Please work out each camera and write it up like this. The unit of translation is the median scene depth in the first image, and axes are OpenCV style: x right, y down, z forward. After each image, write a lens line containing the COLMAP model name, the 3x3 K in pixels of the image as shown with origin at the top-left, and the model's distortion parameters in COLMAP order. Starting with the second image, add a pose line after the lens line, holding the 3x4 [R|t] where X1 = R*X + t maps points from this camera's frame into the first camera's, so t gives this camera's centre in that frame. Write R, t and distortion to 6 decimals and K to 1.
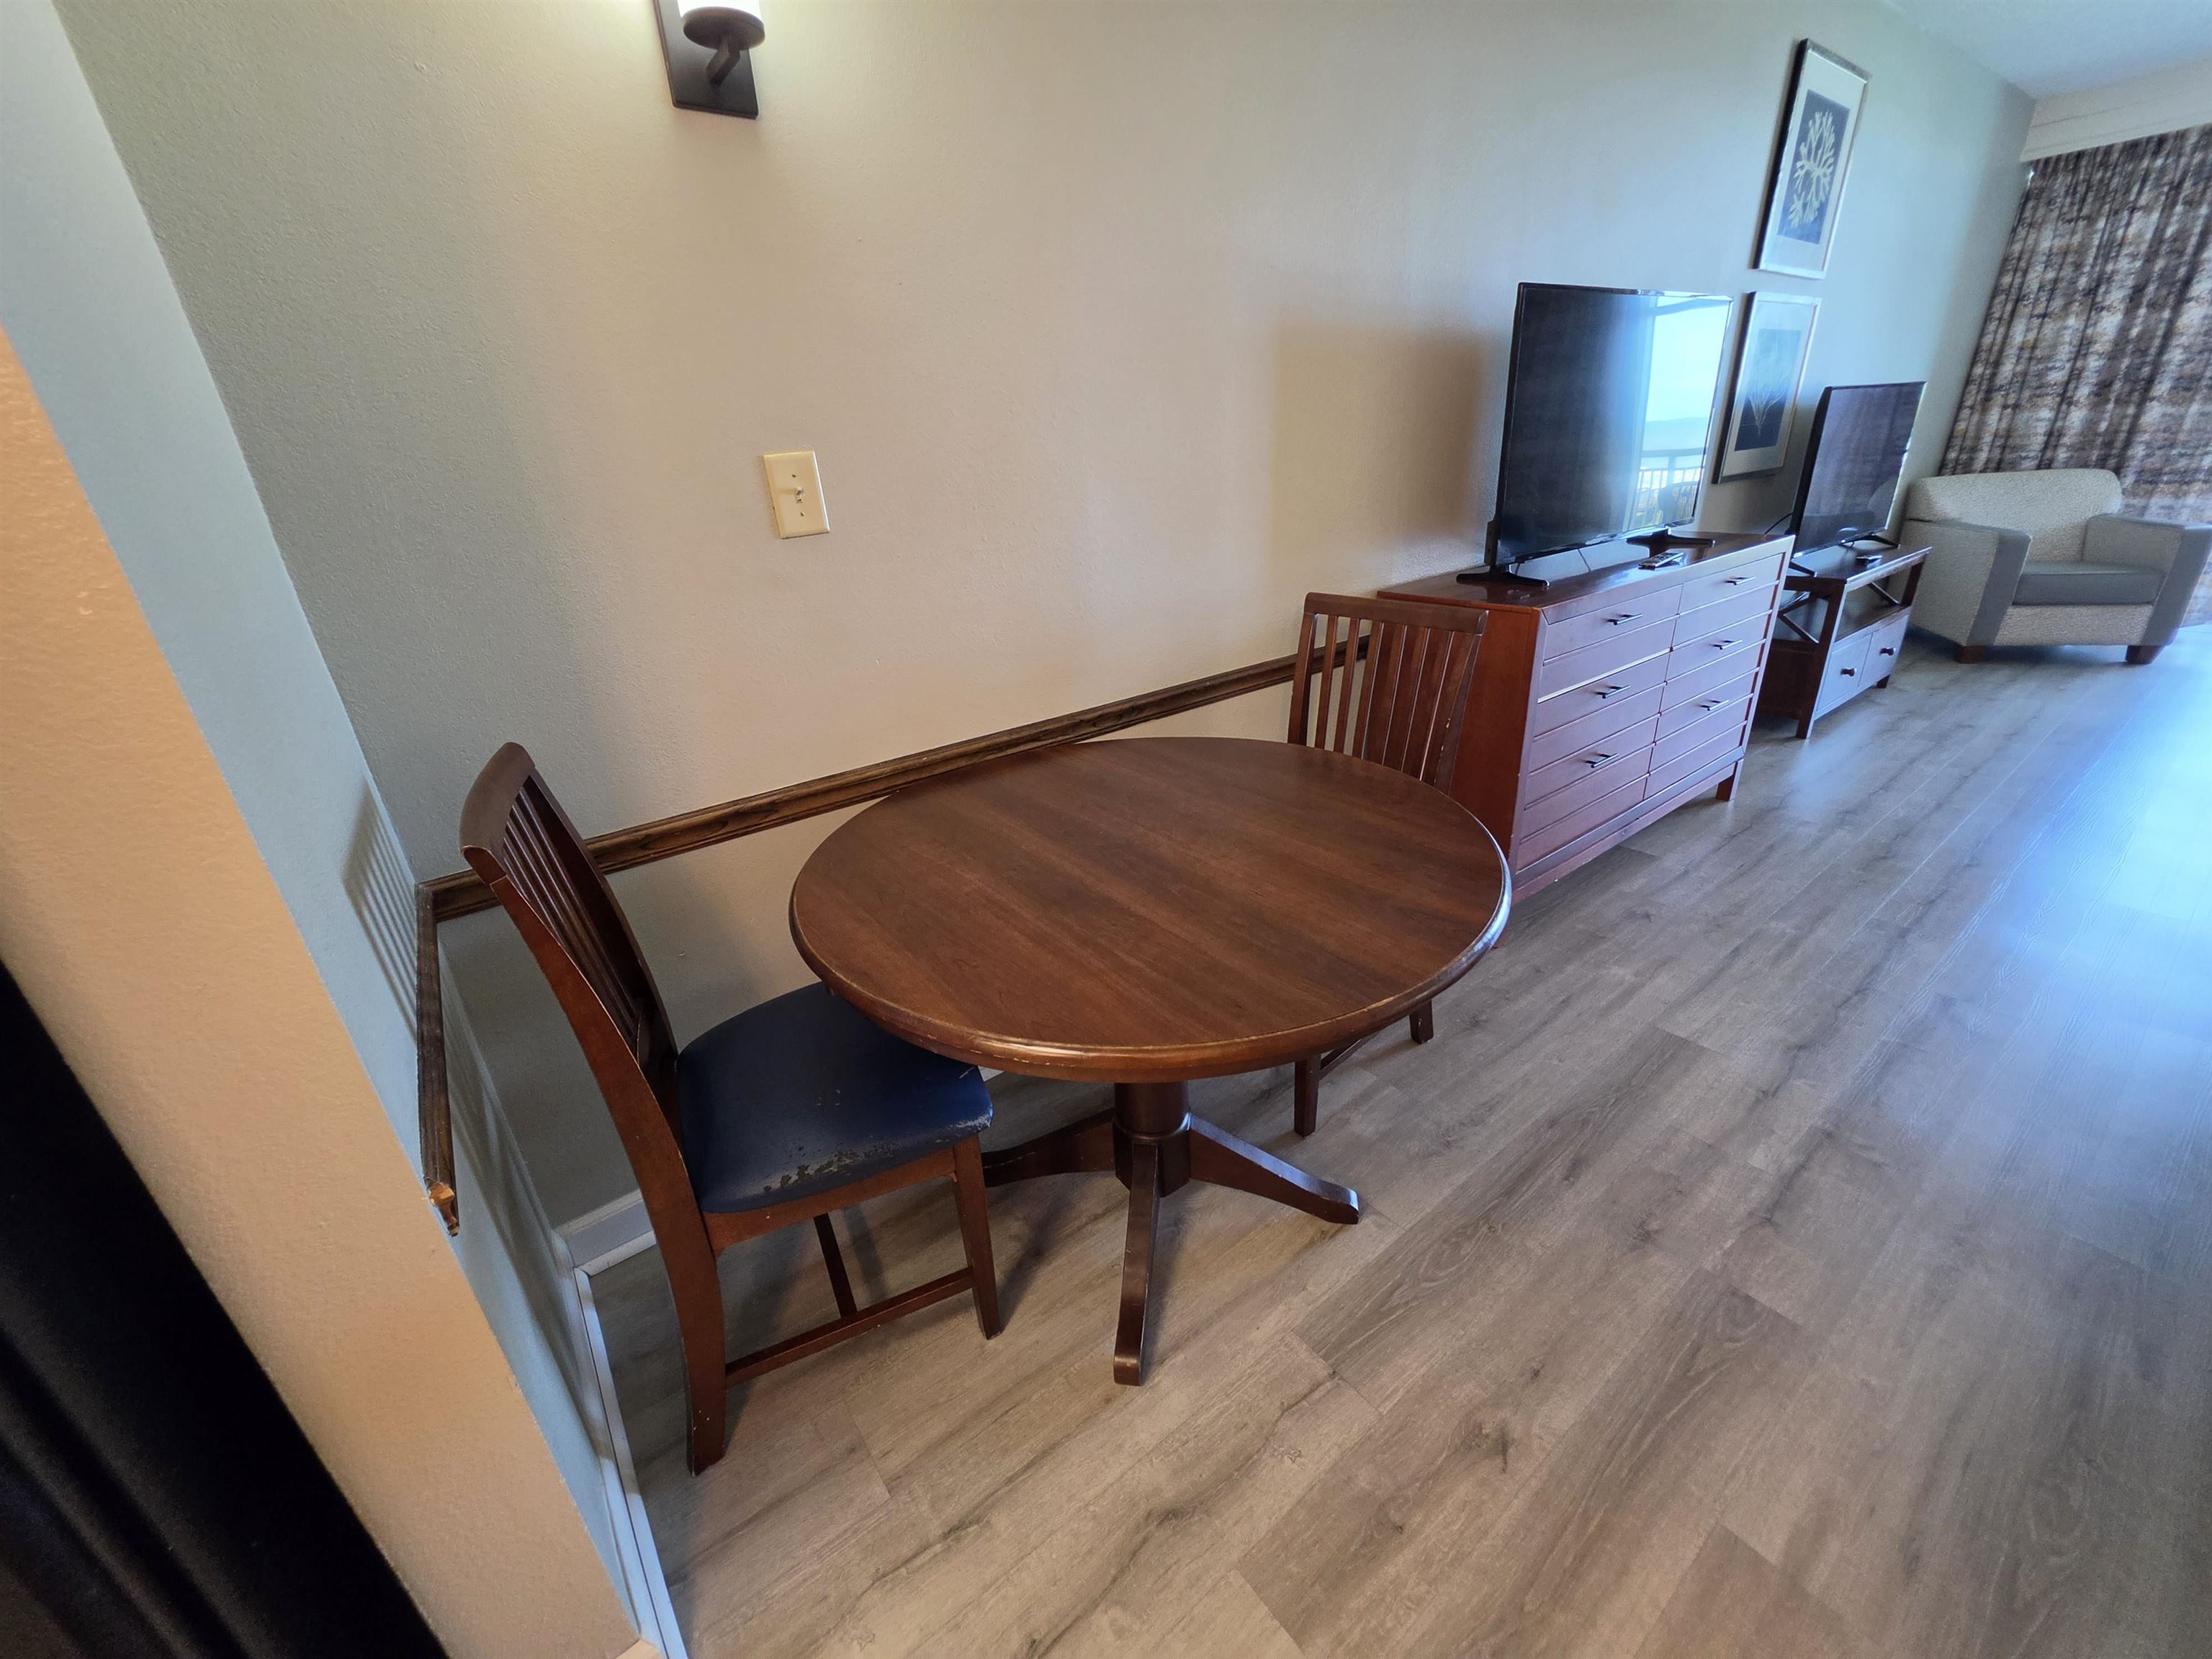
lens RADIAL K [[889.8, 0, 1097.5], [0, 889.8, 812.8], [0, 0, 1]] dist [-0.005207, 0.002528]
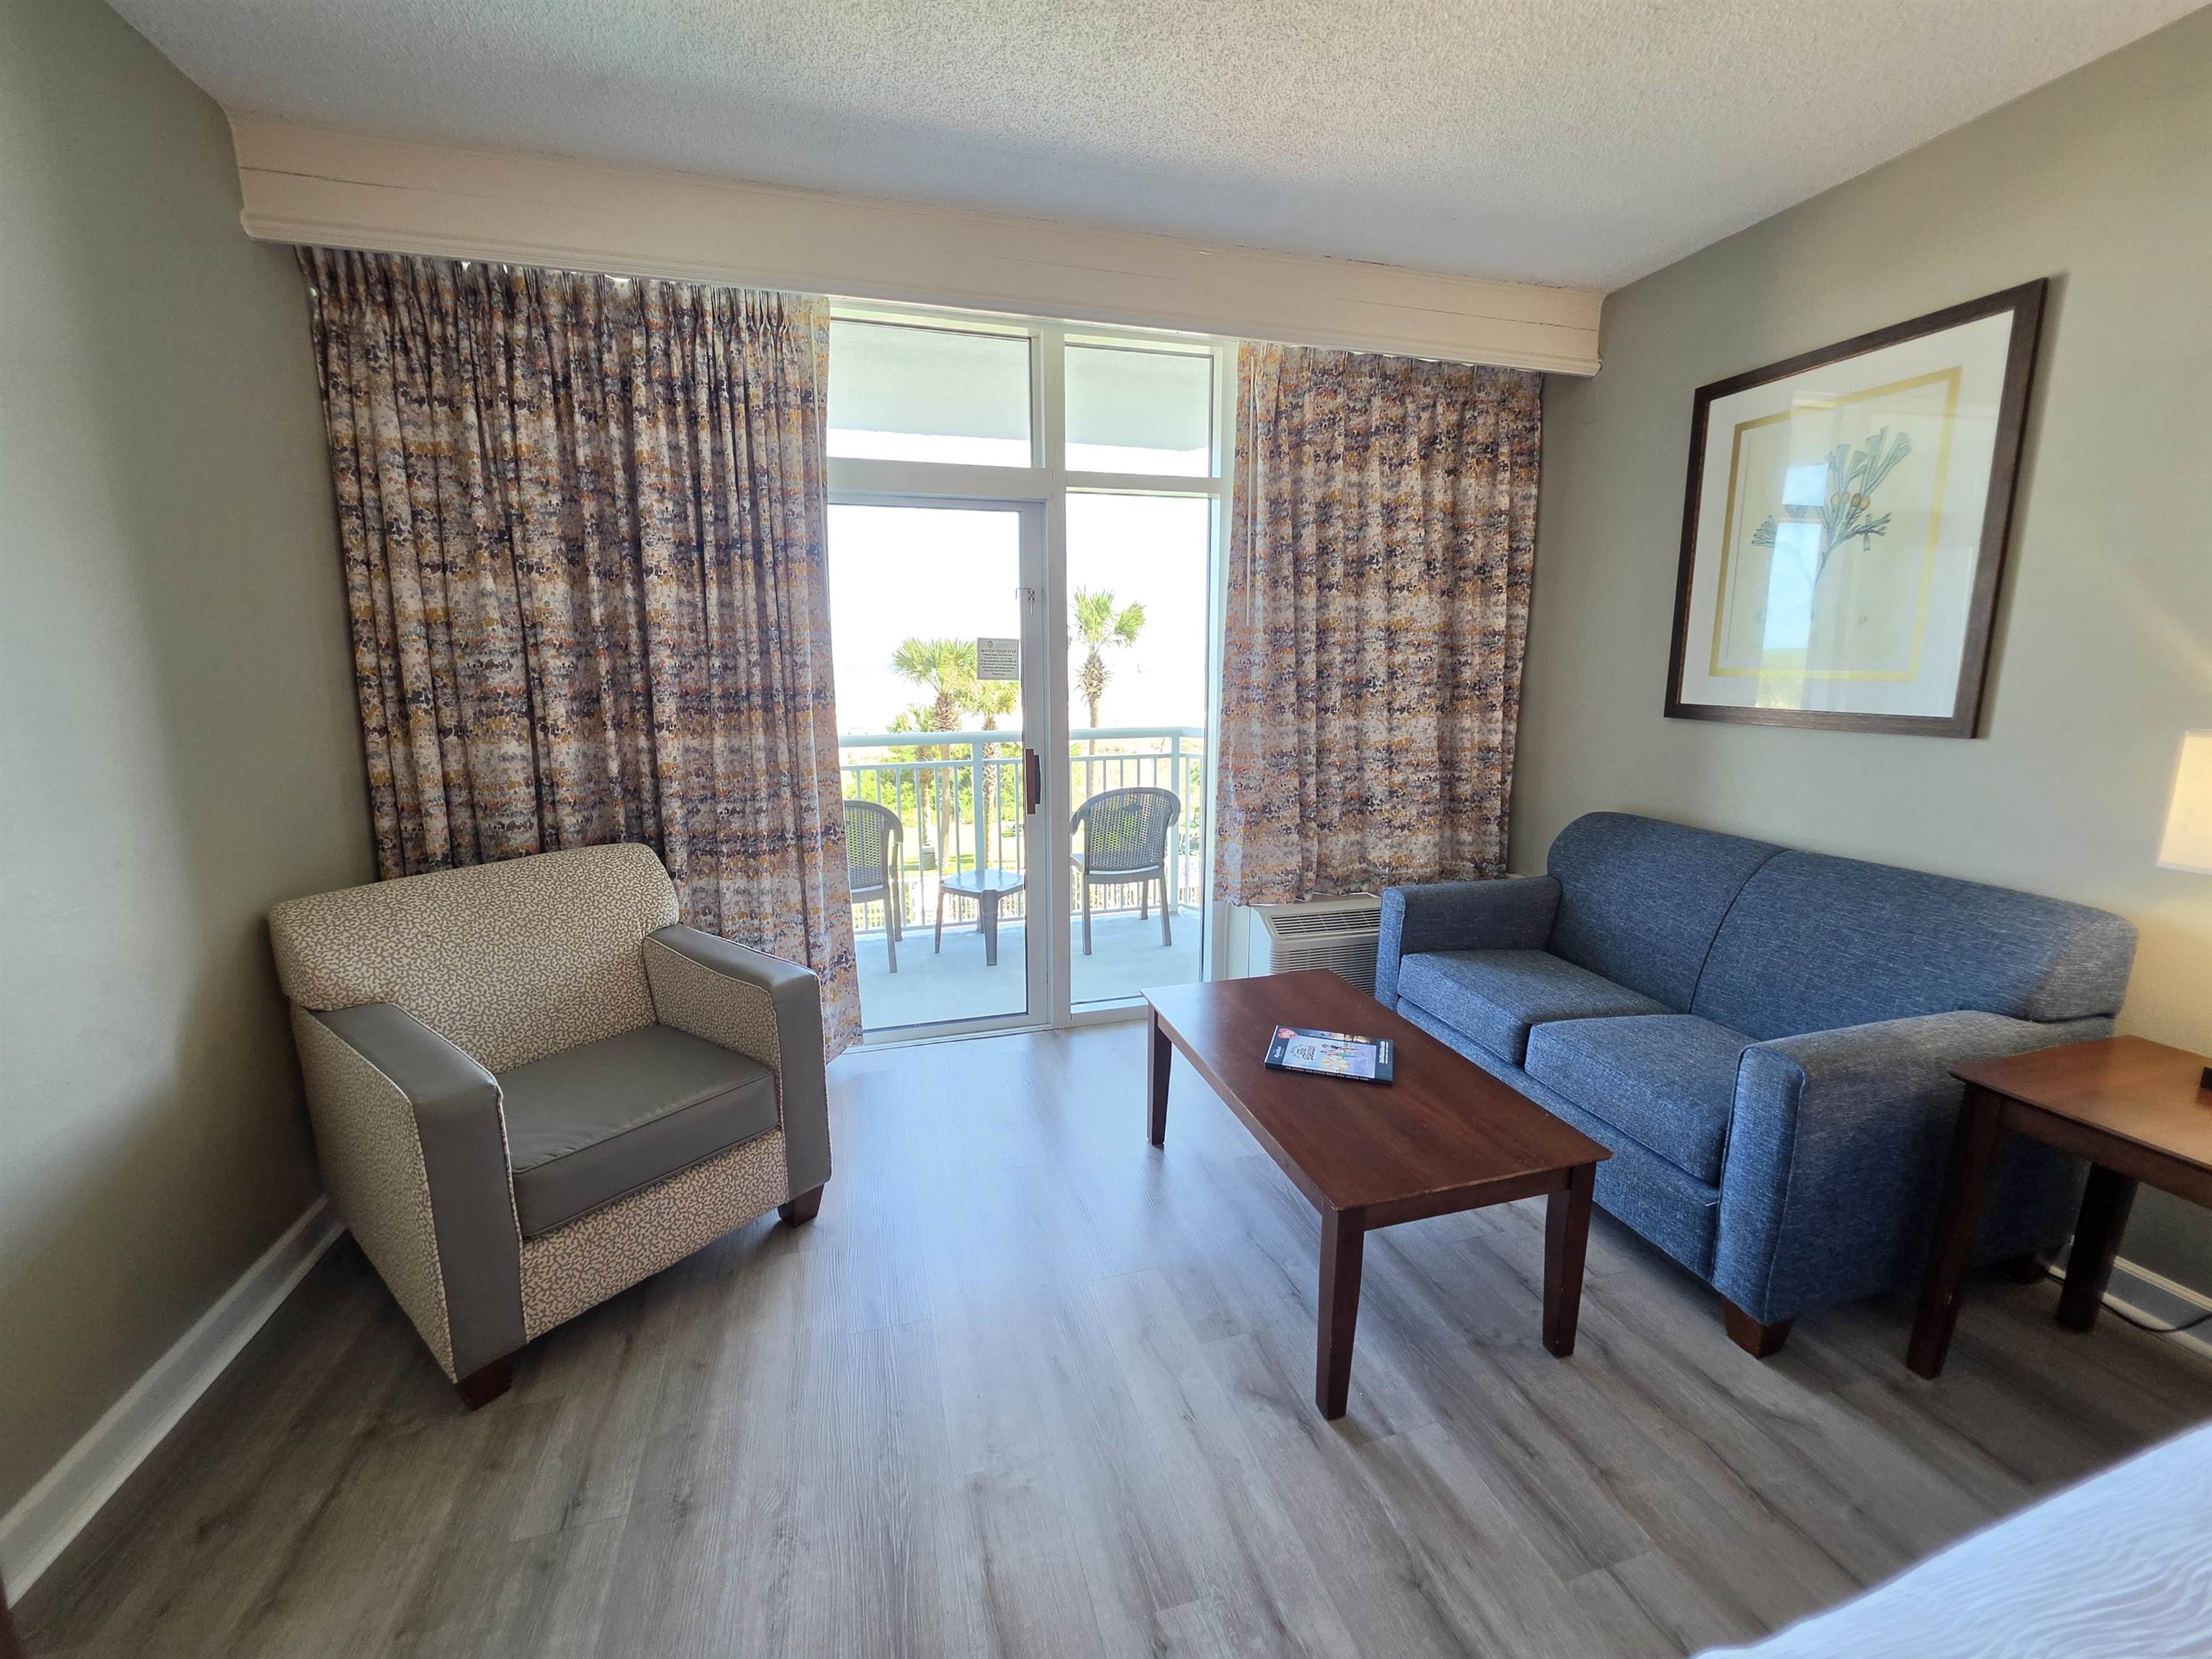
lens RADIAL K [[885.8, 0, 1101.4], [0, 885.8, 813.6], [0, 0, 1]] dist [-0.007927, 0.002735]
pose [[0.357355, -0.102678, 0.928307, 0.745510], [0.344277, 0.938428, -0.028733, -0.295338], [-0.868200, 0.329863, 0.370702, 0.553763]]
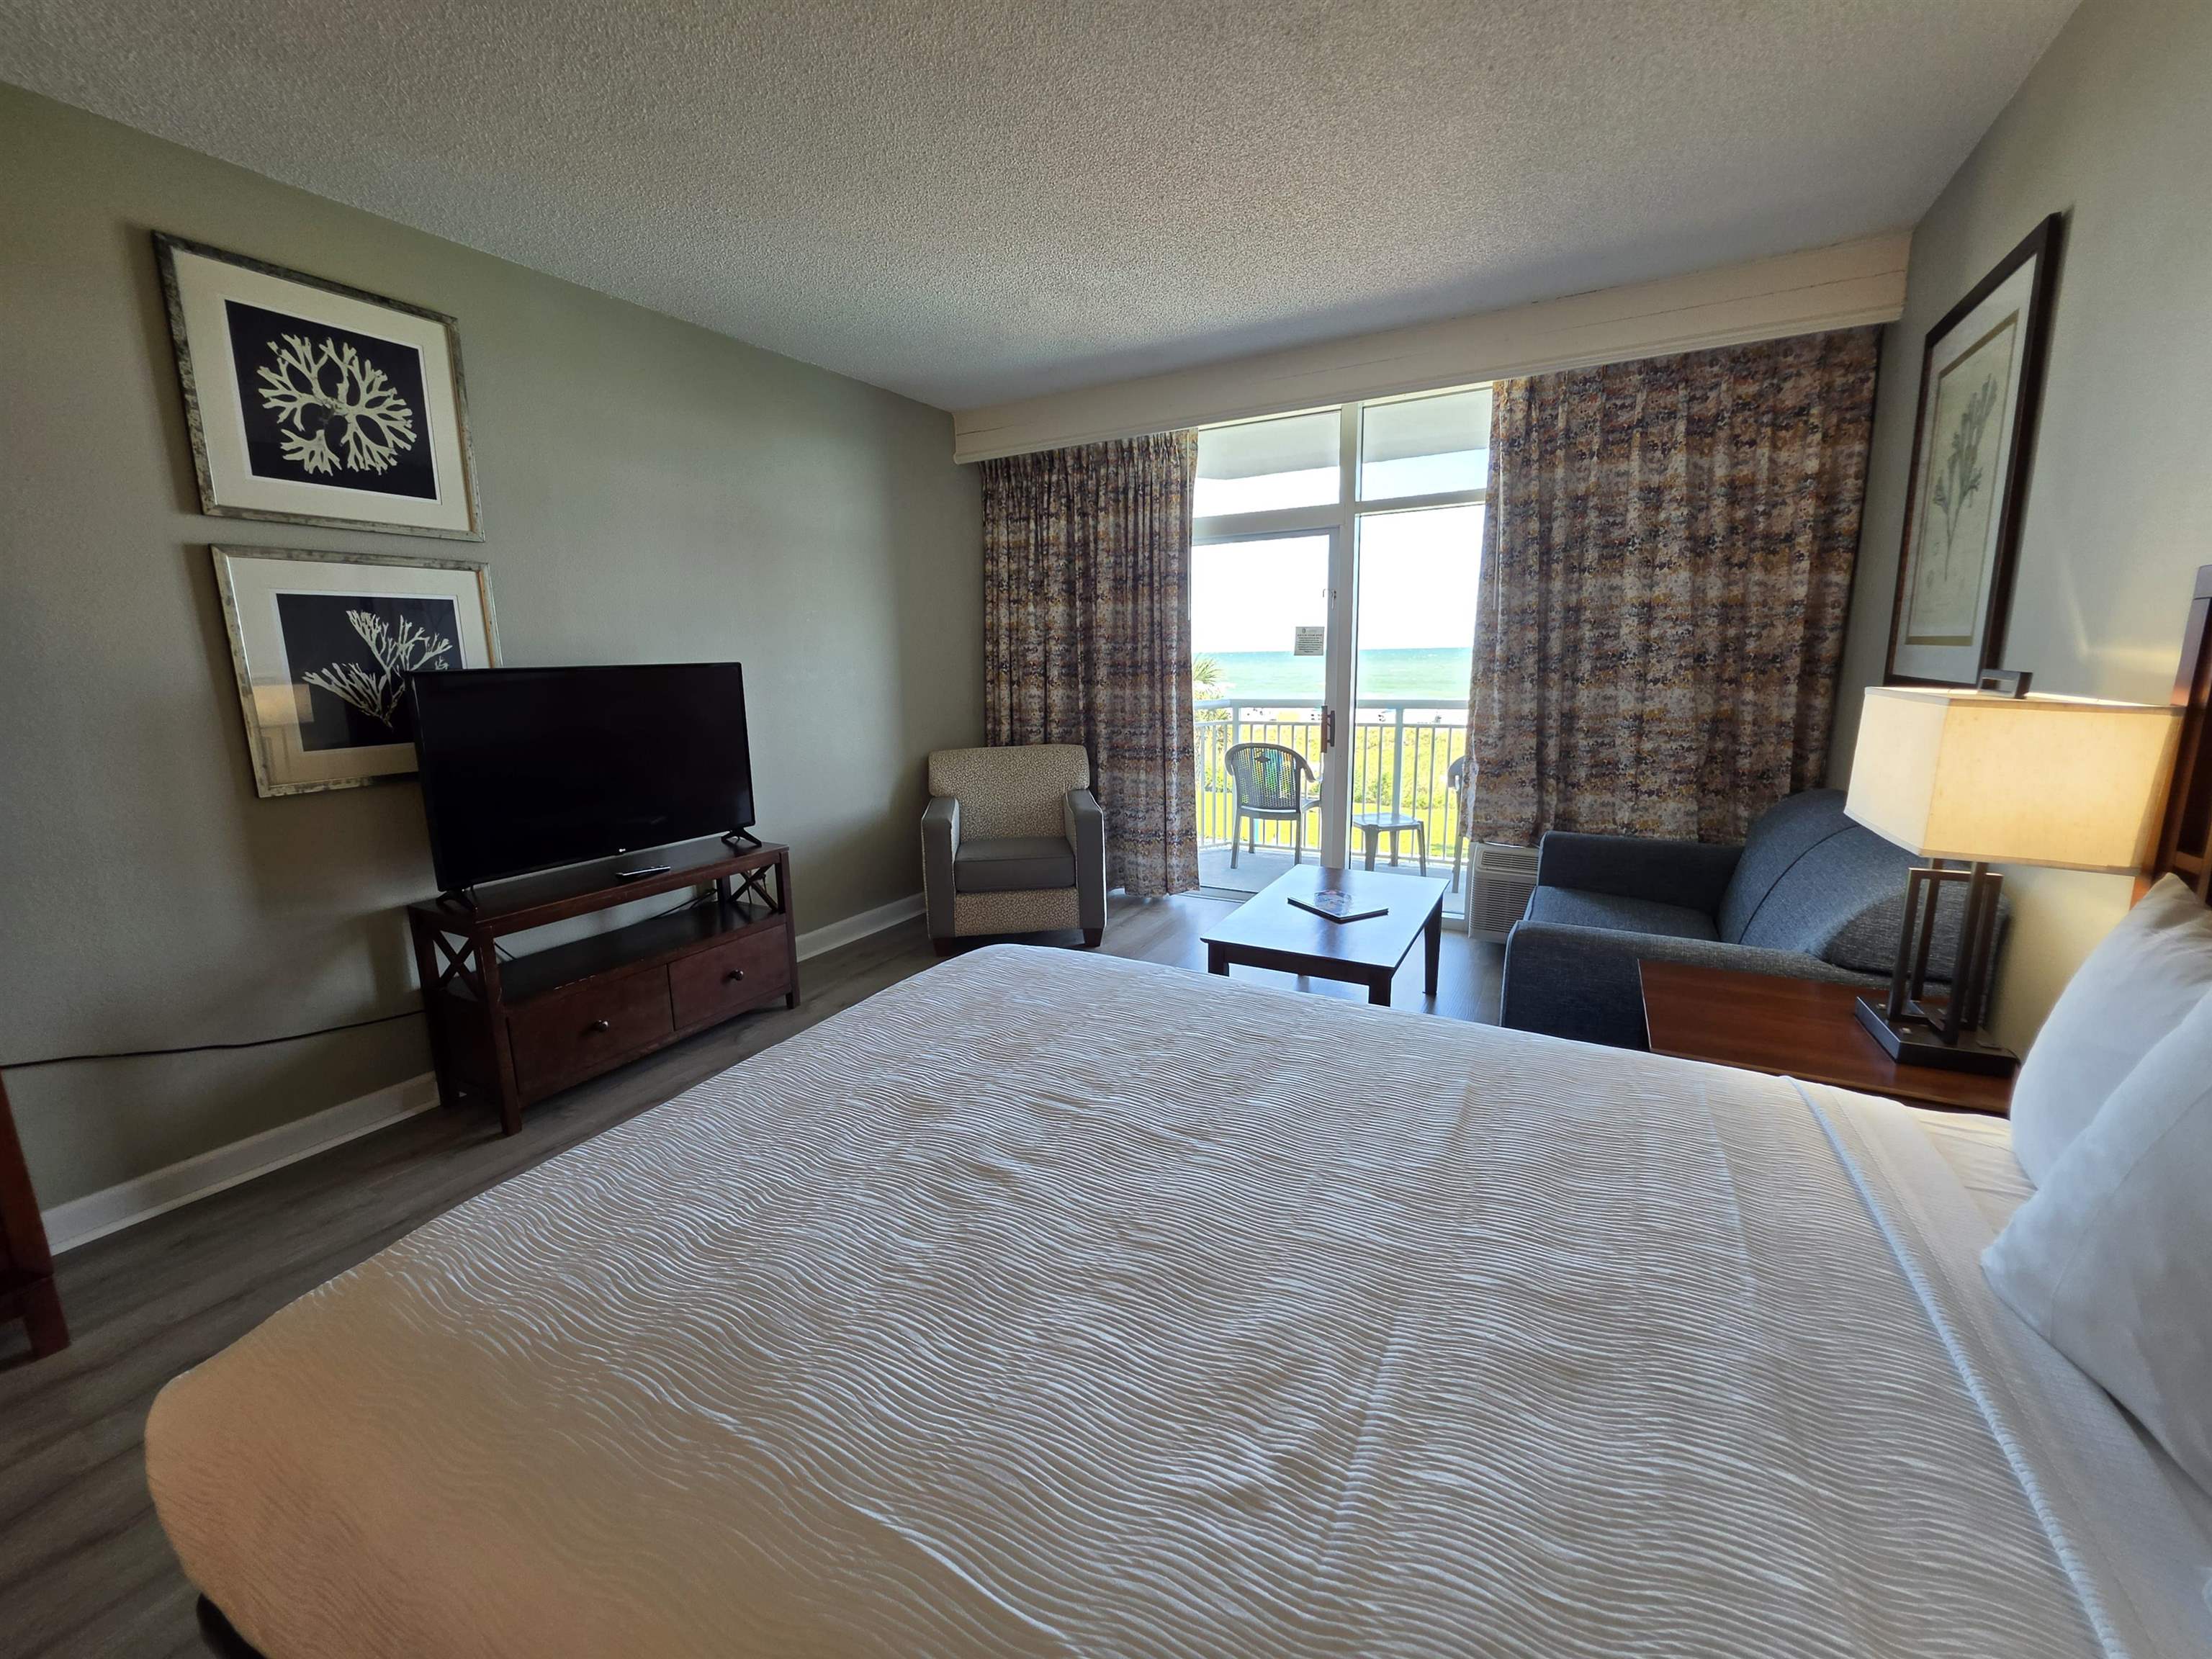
lens RADIAL K [[885.8, 0, 1101.4], [0, 885.8, 813.6], [0, 0, 1]] dist [-0.007927, 0.002735]
pose [[0.916367, -0.032722, 0.398999, 0.765157], [0.123943, 0.970876, -0.205033, -0.103660], [-0.380669, 0.237339, 0.893734, 0.109814]]
